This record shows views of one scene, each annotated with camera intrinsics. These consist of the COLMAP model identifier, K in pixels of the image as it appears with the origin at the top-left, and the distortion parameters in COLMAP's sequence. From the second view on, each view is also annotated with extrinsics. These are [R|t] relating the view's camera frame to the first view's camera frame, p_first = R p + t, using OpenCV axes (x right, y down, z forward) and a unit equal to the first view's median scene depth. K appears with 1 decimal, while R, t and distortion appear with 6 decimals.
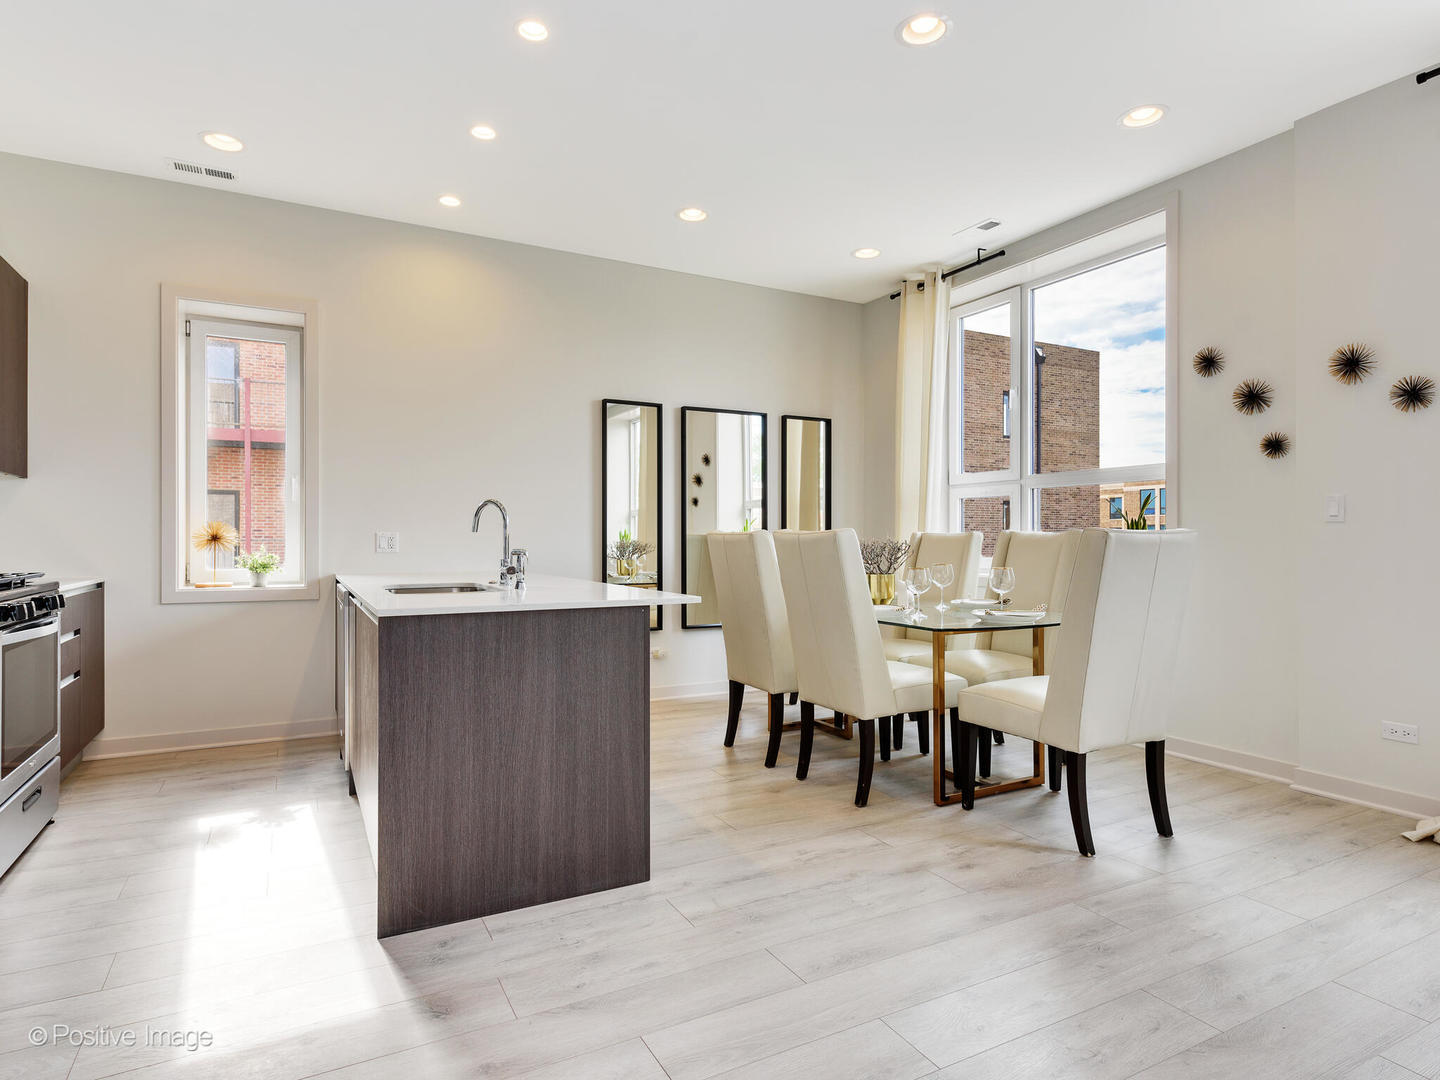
lens RADIAL K [[793.9, 0, 711.4], [0, 793.9, 543.3], [0, 0, 1]] dist [0.017278, -0.004589]
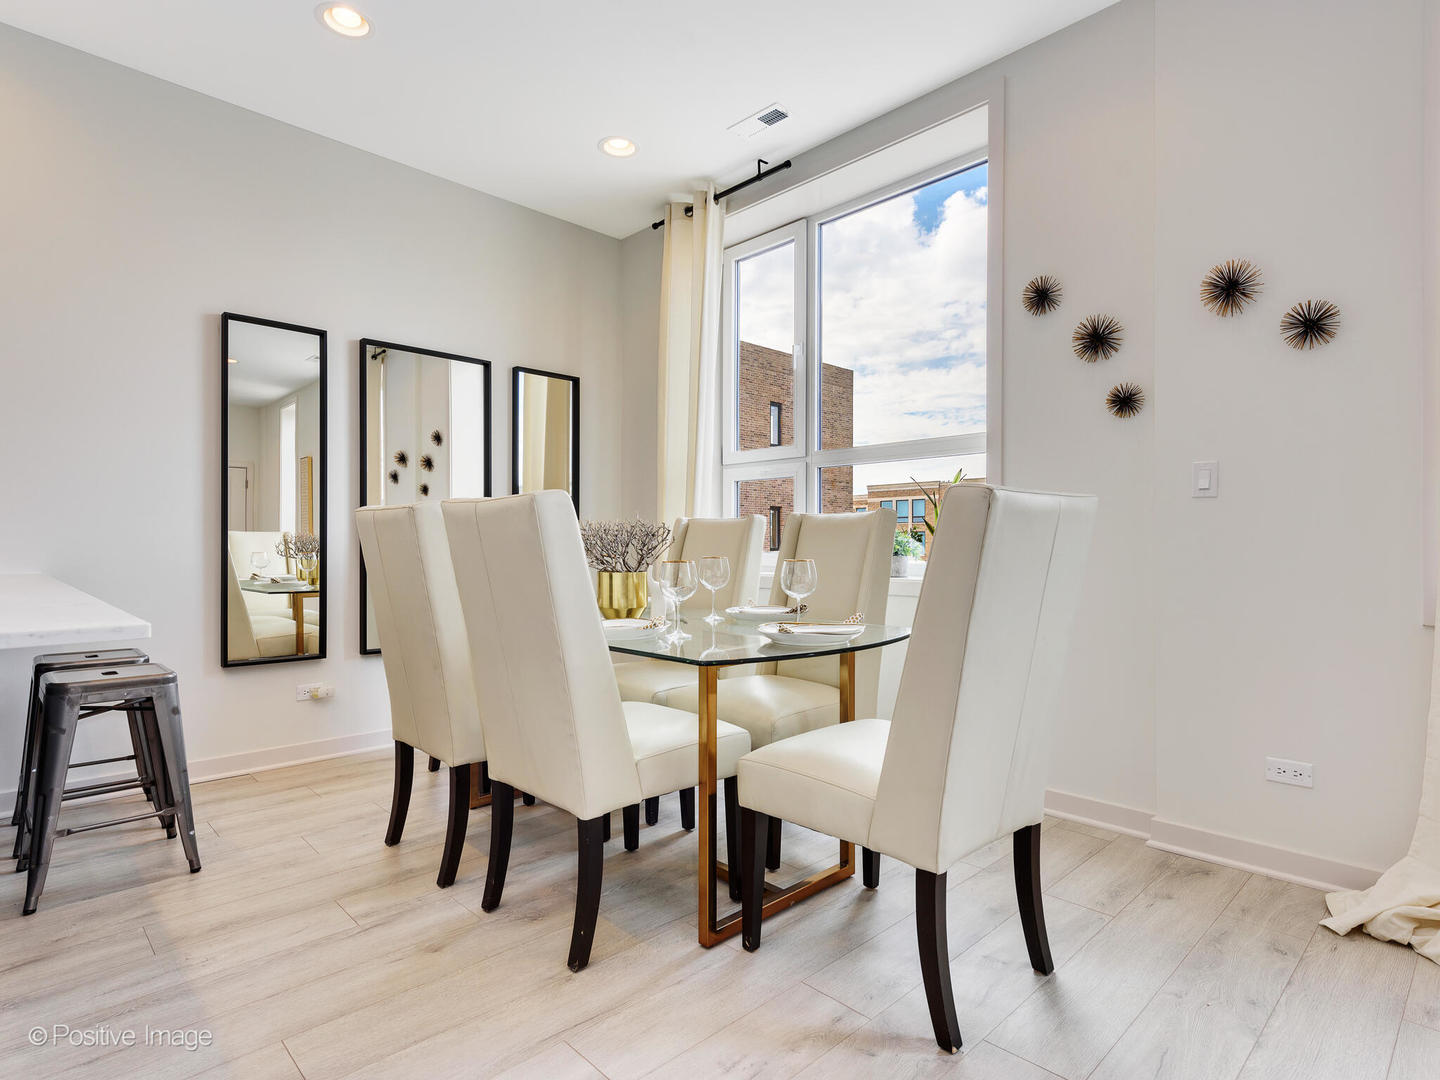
lens RADIAL K [[762.1, 0, 738.9], [0, 762.1, 546.5], [0, 0, 1]] dist [-0.001573, -0.001076]
pose [[0.950981, 0.003335, 0.309231, 0.113058], [-0.002404, 0.999991, -0.003392, 0.020579], [-0.309240, 0.002483, 0.950981, 0.386566]]
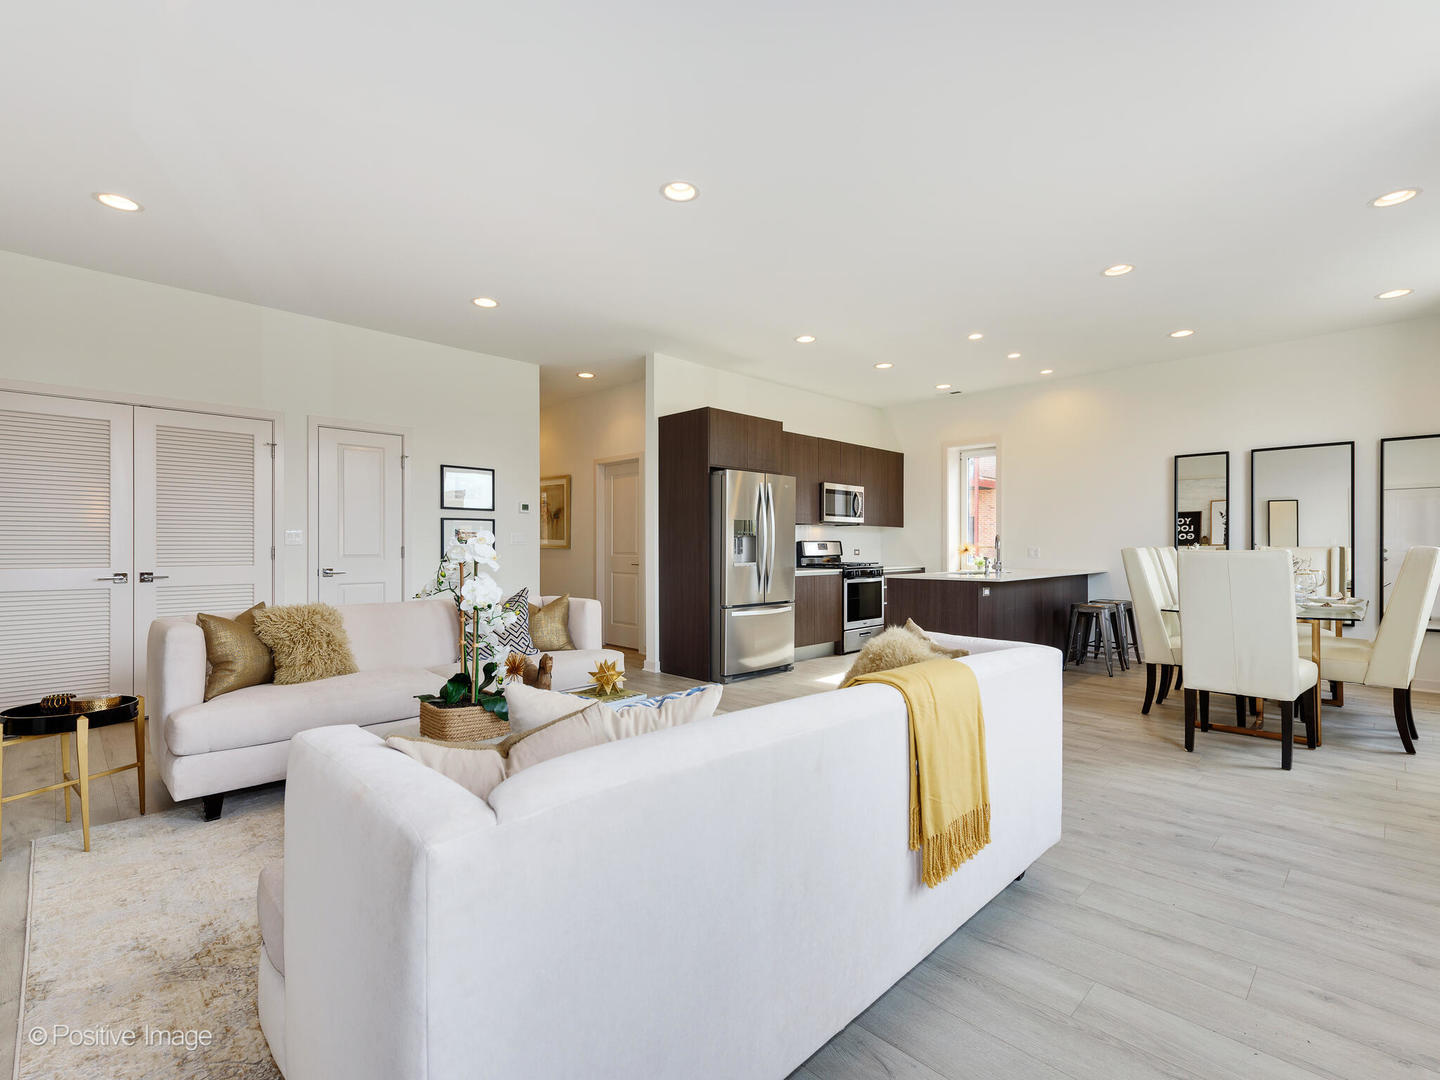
lens RADIAL K [[617.6, 0, 723.4], [0, 617.6, 552.2], [0, 0, 1]] dist [-0.003953, 0.000967]
pose [[0.300434, 0.006383, -0.953781, 1.026798], [-0.001339, 0.999979, 0.006270, -0.012815], [0.953802, -0.000607, 0.300436, -0.202200]]
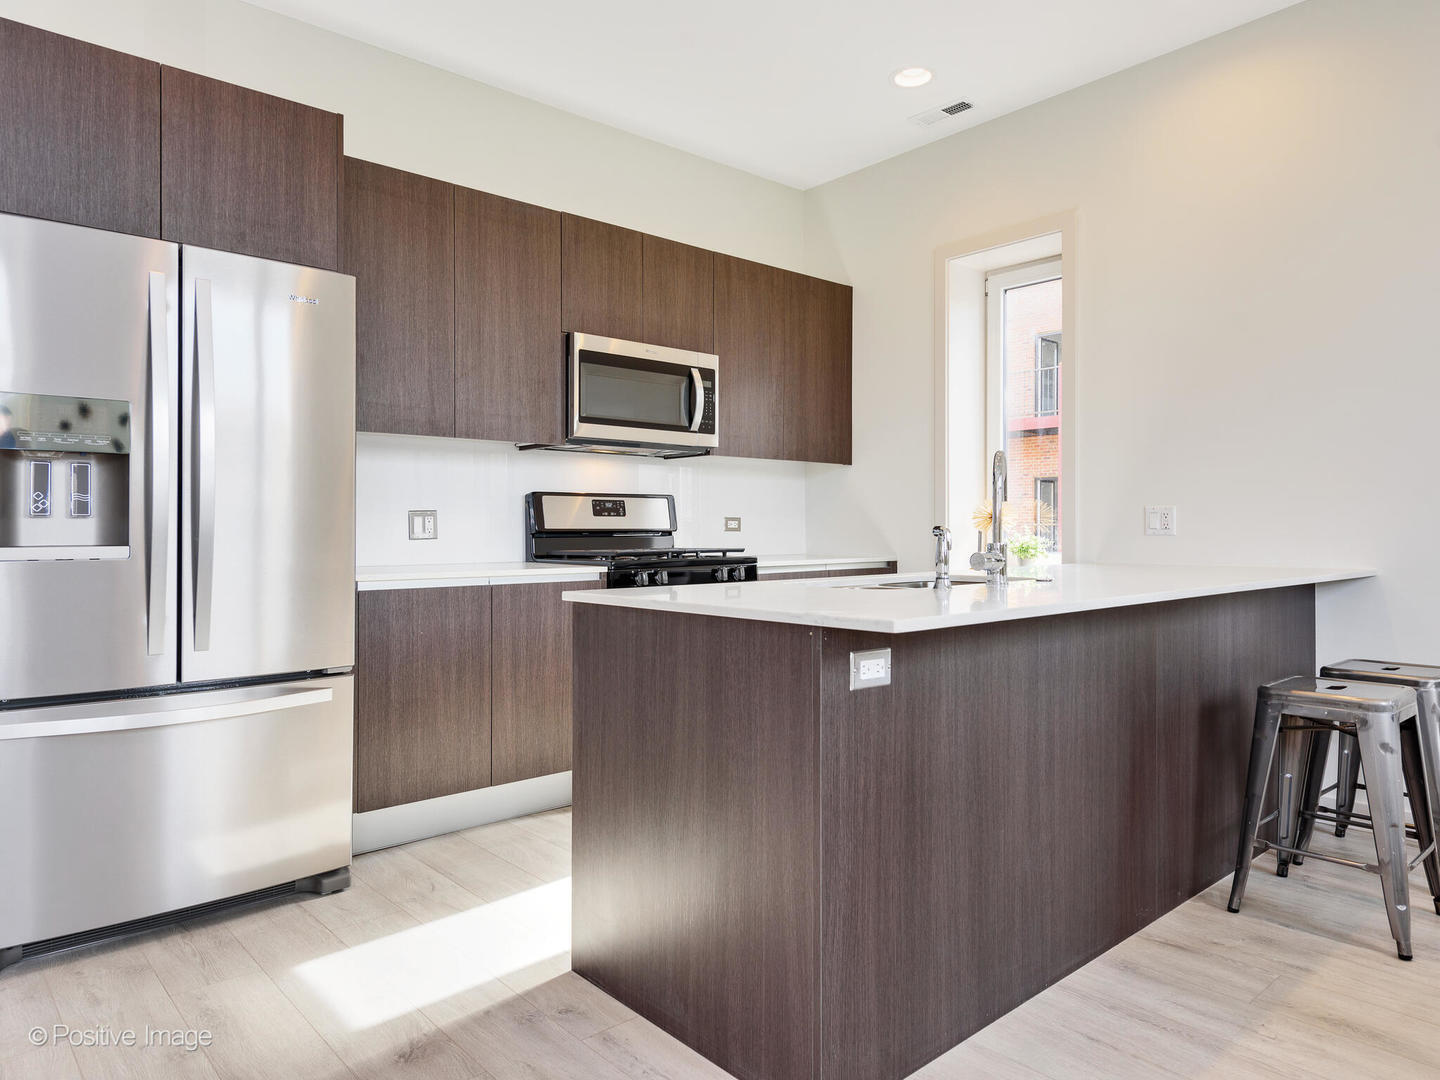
lens RADIAL K [[919.4, 0, 697.1], [0, 919.4, 530.1], [0, 0, 1]] dist [0.020356, -0.009624]
pose [[0.248809, 0.001164, -0.968552, 0.361606], [0.000504, 0.999999, 0.001331, 0.008080], [0.968553, -0.000819, 0.248808, 0.536269]]
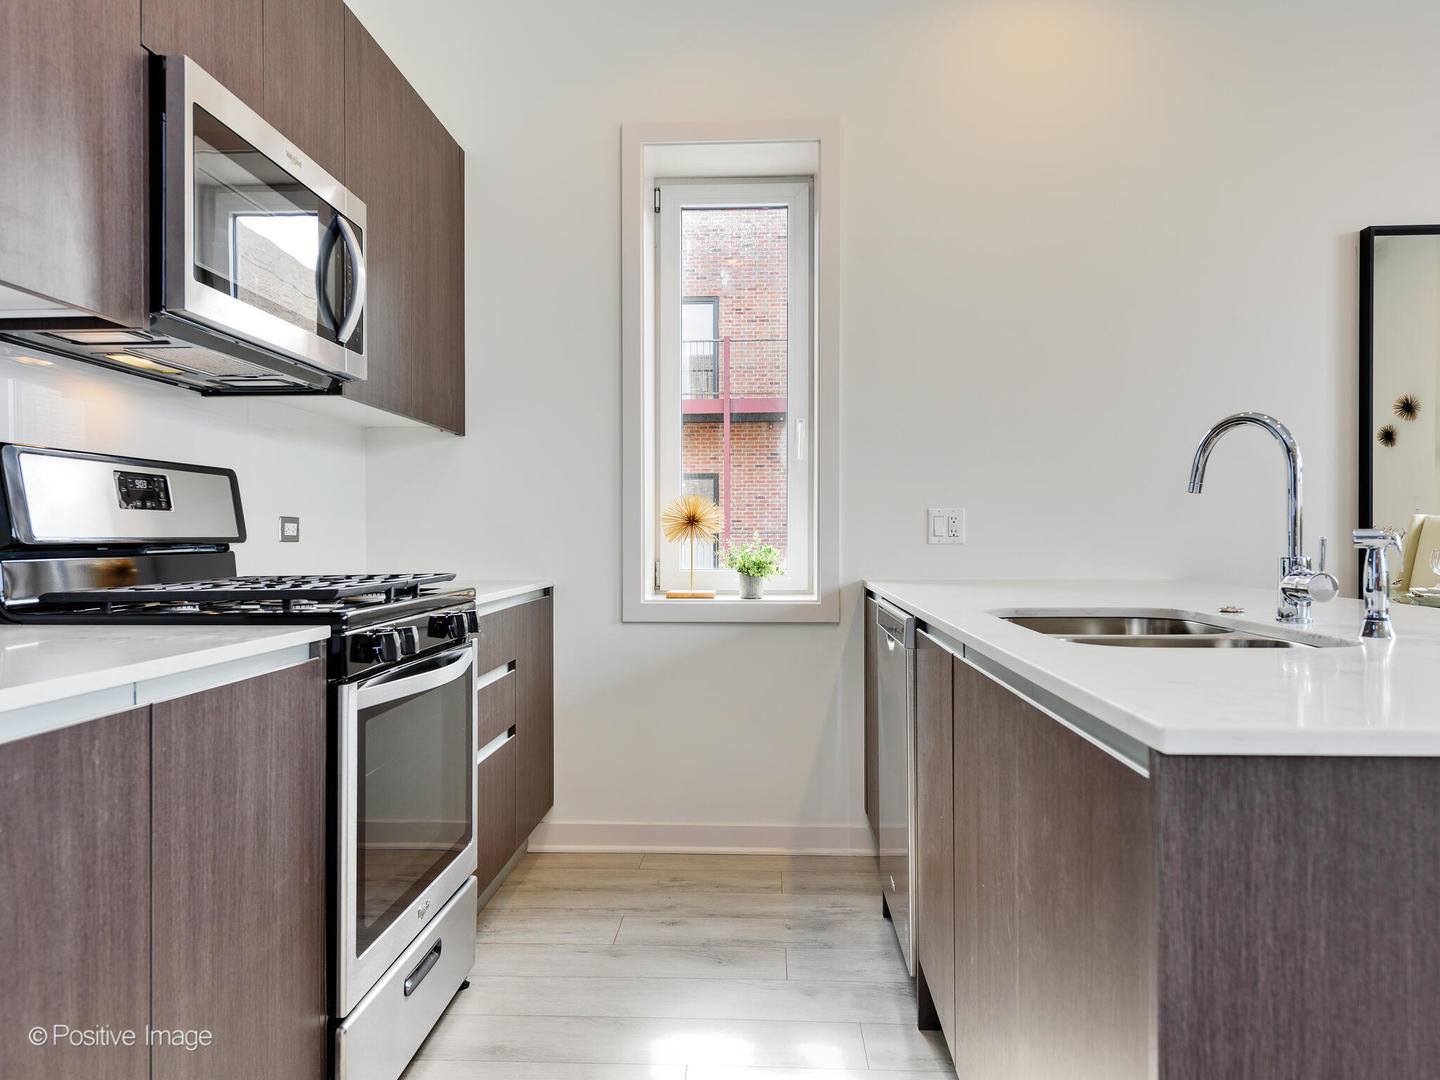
lens RADIAL K [[1062.2, 0, 737.2], [0, 1062.2, 533.7], [0, 0, 1]] dist [0.008229, 0.003045]
pose [[0.869937, -0.003526, -0.493149, -0.218544], [0.002166, 0.999992, -0.003328, 0.008448], [0.493157, 0.001827, 0.869938, 0.356501]]
